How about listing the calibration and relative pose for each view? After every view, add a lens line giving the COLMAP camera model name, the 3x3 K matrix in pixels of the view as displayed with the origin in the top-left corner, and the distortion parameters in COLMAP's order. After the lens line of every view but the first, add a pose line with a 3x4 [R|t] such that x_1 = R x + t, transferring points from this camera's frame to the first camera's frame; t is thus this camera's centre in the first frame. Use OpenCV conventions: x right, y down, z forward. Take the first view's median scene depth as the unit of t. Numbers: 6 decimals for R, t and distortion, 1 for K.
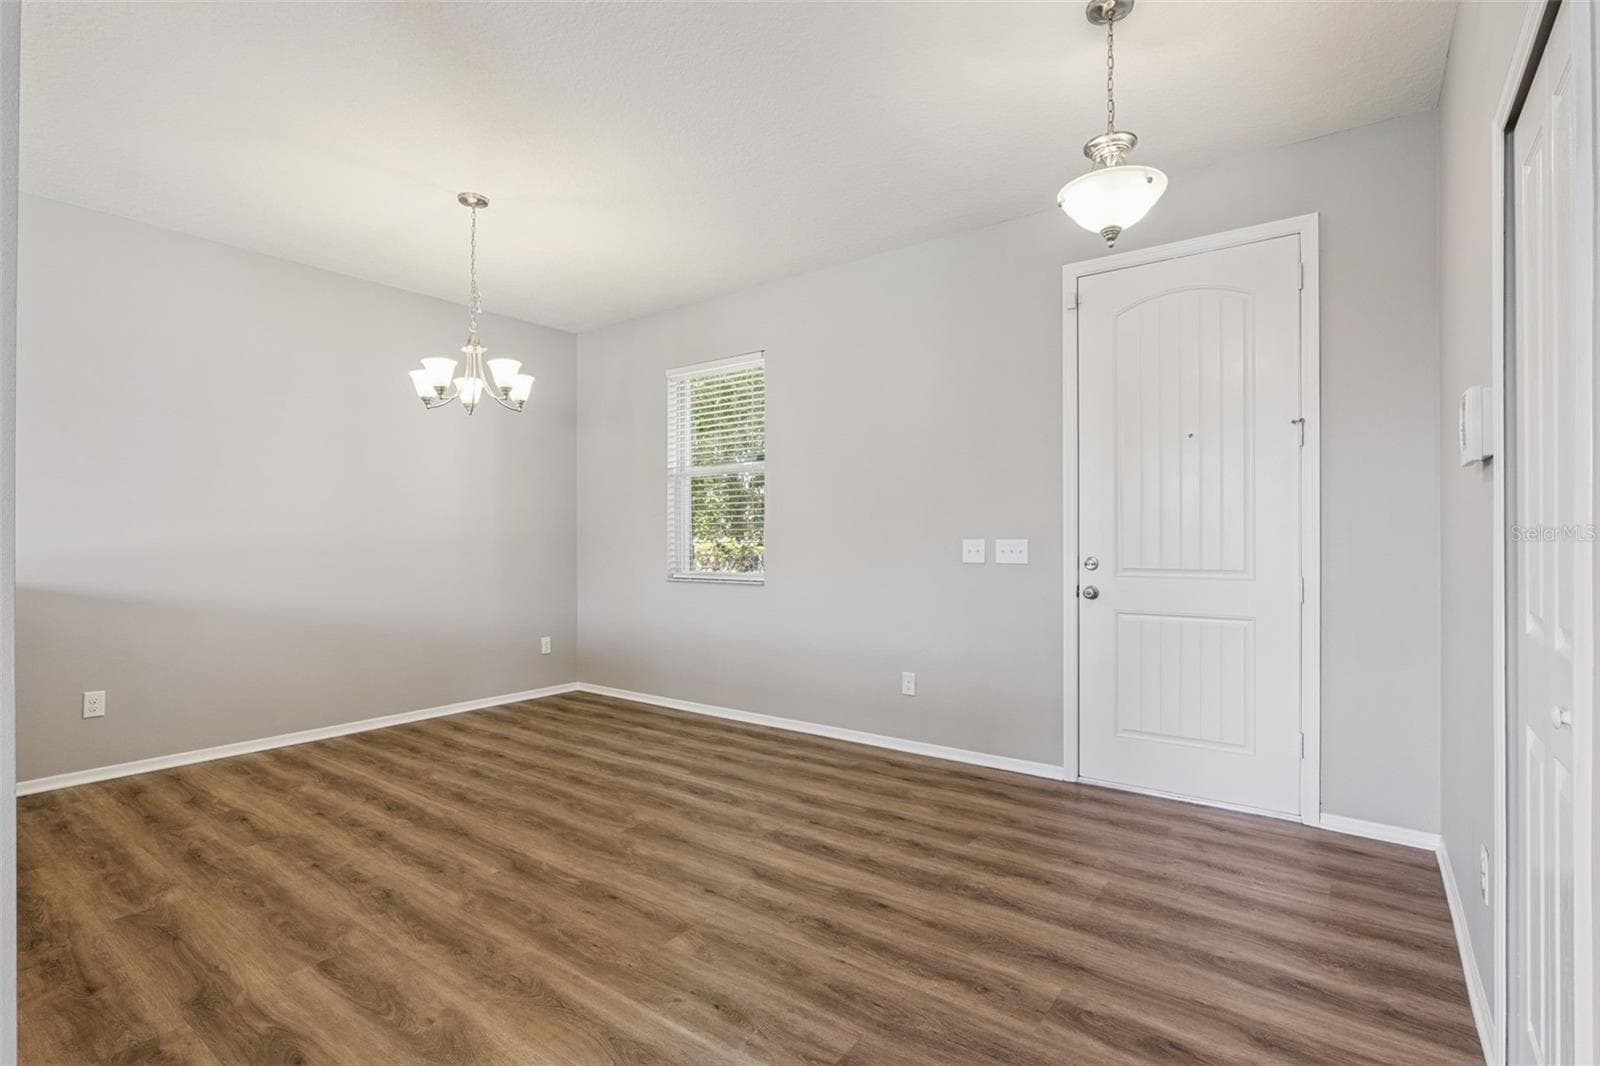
lens RADIAL K [[774.3, 0, 804.3], [0, 774.3, 535.6], [0, 0, 1]] dist [-0.009882, 0.001350]
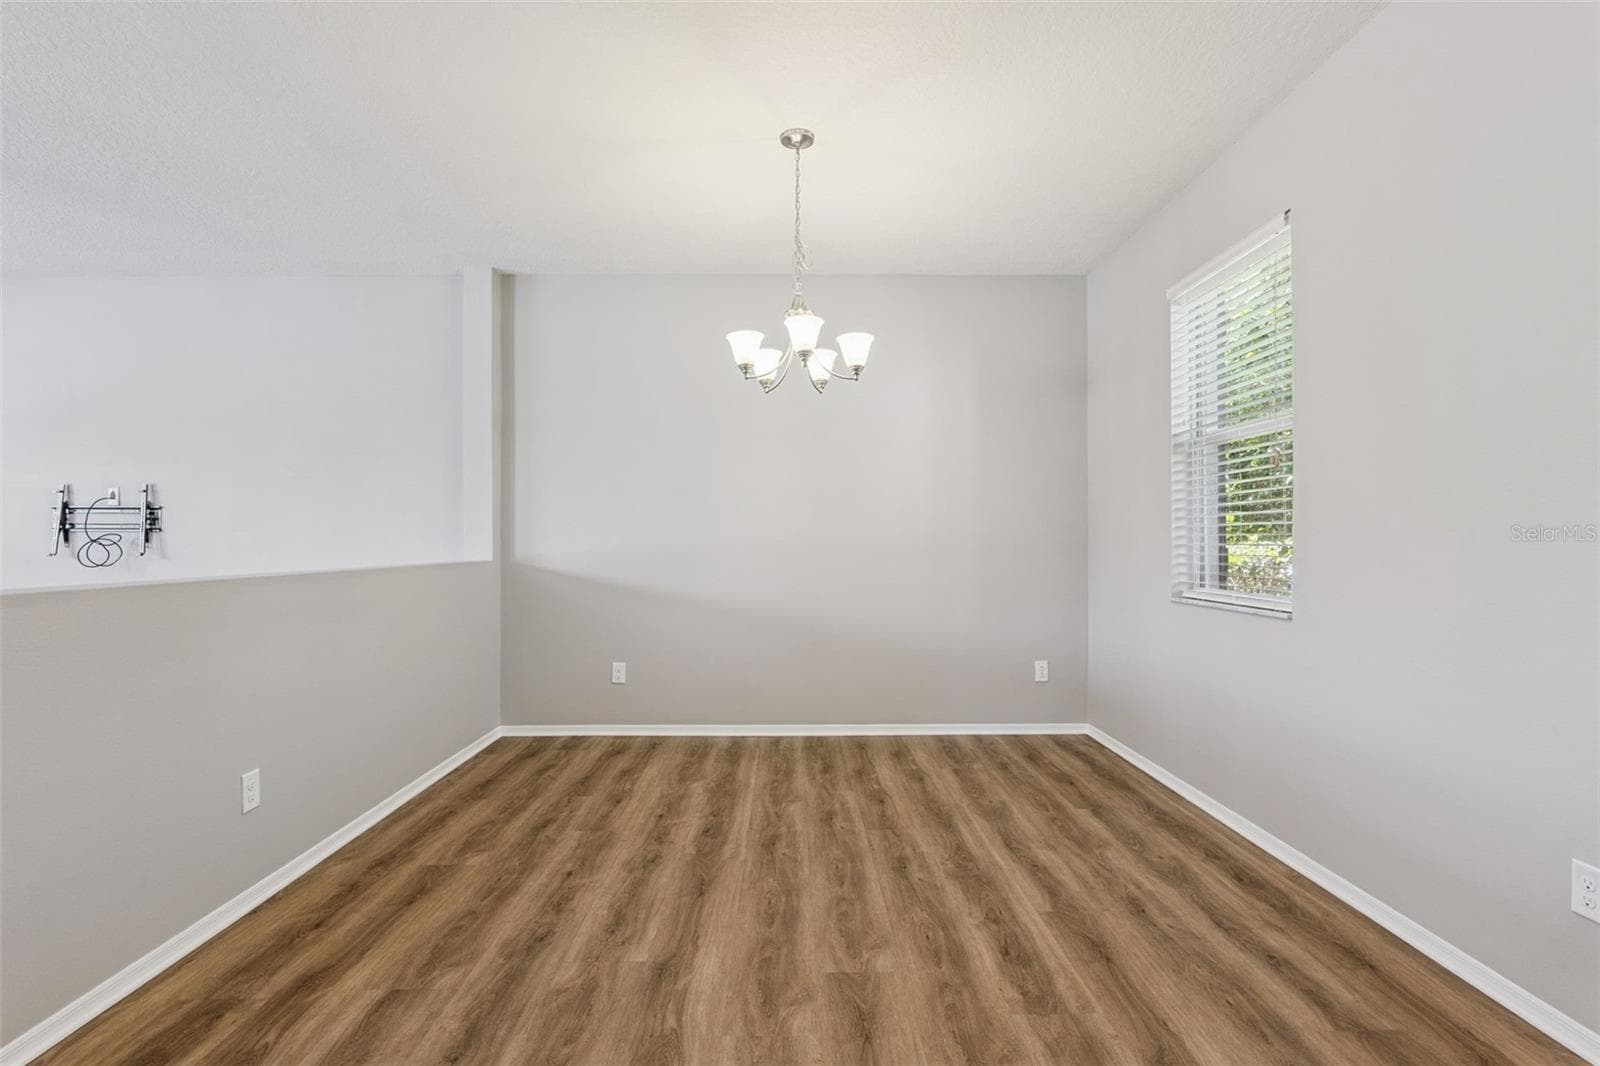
lens RADIAL K [[774.3, 0, 795.5], [0, 774.3, 532.8], [0, 0, 1]] dist [-0.009882, 0.001350]
pose [[0.596283, -0.006039, -0.802752, 0.256260], [0.004006, 0.999982, -0.004547, 0.001332], [0.802764, -0.000504, 0.596296, 0.507625]]
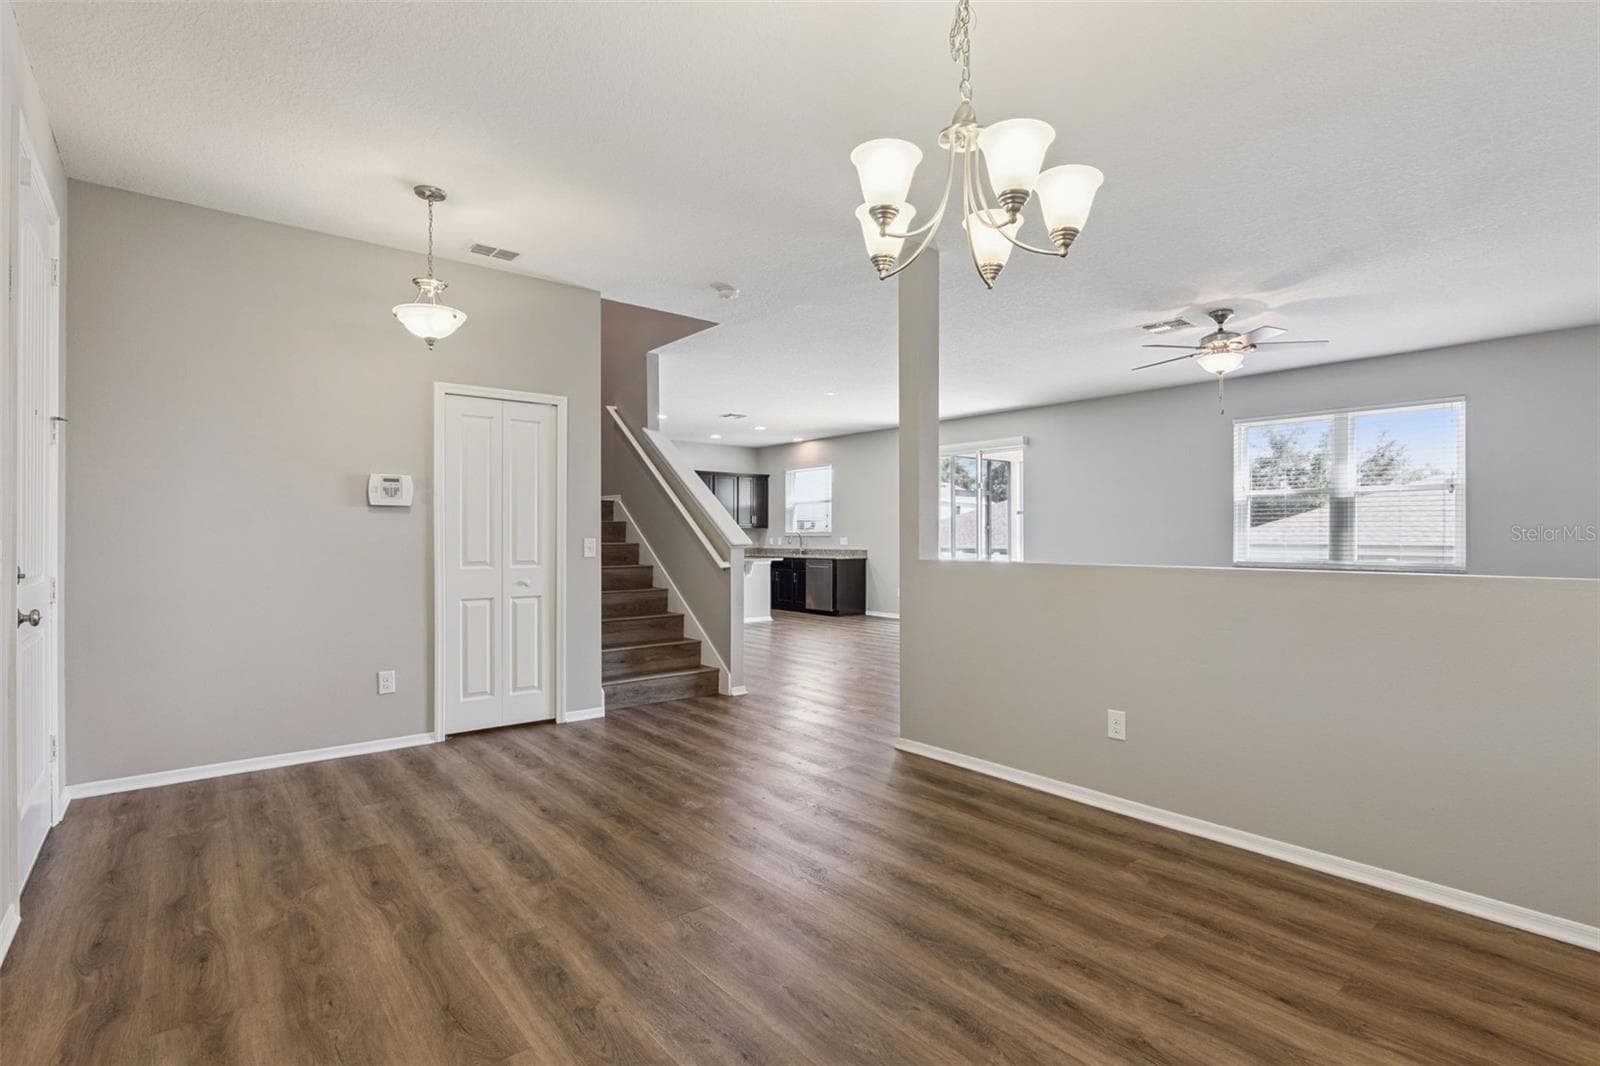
lens RADIAL K [[742.7, 0, 792.4], [0, 742.7, 536.5], [0, 0, 1]] dist [-0.018641, 0.000553]
pose [[-0.967008, -0.000385, 0.254746, -0.455177], [-0.001615, 0.999988, -0.004620, 0.005606], [-0.254741, -0.004879, -0.966997, 1.509830]]
